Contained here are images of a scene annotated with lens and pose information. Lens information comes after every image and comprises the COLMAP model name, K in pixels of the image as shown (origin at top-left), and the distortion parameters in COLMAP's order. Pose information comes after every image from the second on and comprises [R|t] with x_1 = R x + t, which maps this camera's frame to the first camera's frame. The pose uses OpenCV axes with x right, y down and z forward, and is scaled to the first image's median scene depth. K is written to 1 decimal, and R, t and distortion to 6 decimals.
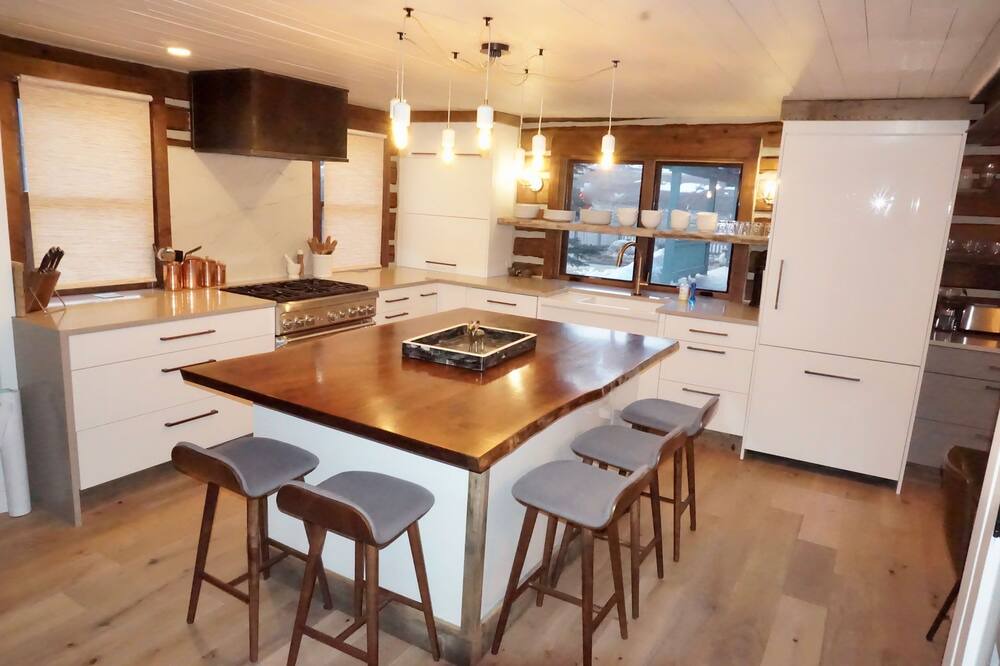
lens RADIAL K [[664.2, 0, 498.2], [0, 664.2, 334.3], [0, 0, 1]] dist [-0.032376, 0.010706]
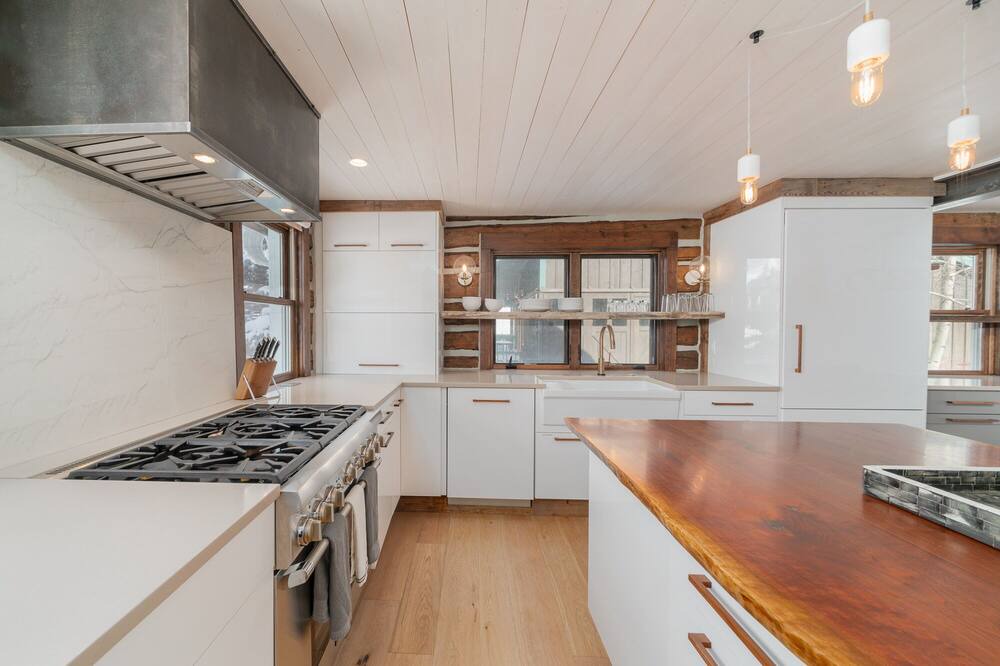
lens RADIAL K [[384.2, 0, 462.3], [0, 384.2, 333.8], [0, 0, 1]] dist [0.002341, -0.000409]
pose [[0.878017, -0.059482, 0.474918, -0.320118], [0.139135, 0.981118, -0.134347, -0.088586], [-0.457959, 0.184037, 0.869715, 0.694328]]
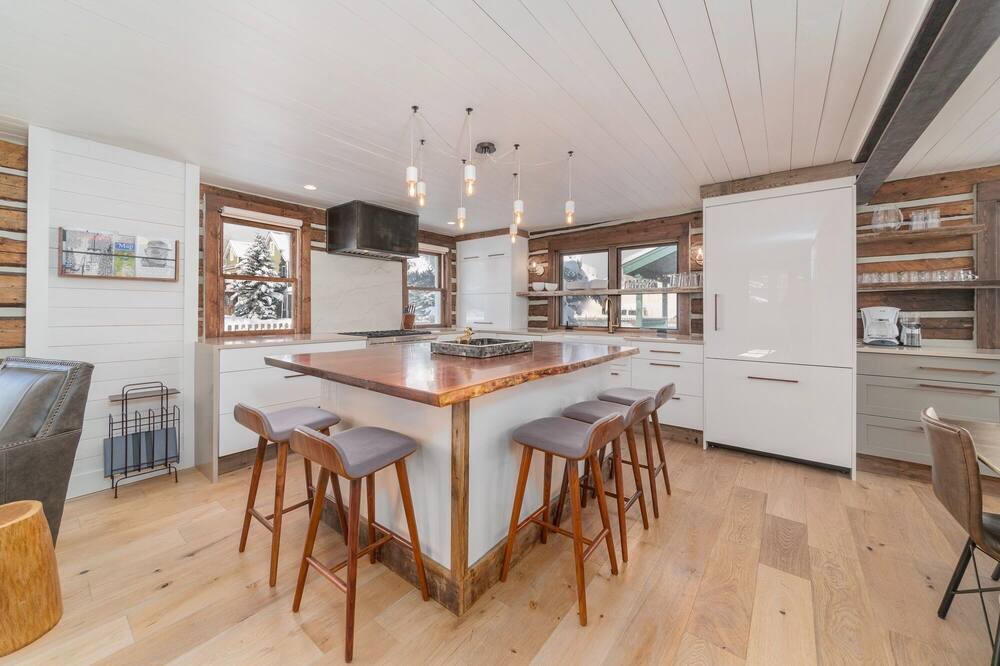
lens RADIAL K [[384.2, 0, 470.1], [0, 384.2, 308.0], [0, 0, 1]] dist [0.002341, -0.000409]
pose [[0.984519, -0.051473, -0.167550, 0.058381], [0.014909, 0.977037, -0.212549, 0.074651], [0.174643, 0.206760, 0.962679, 0.142970]]
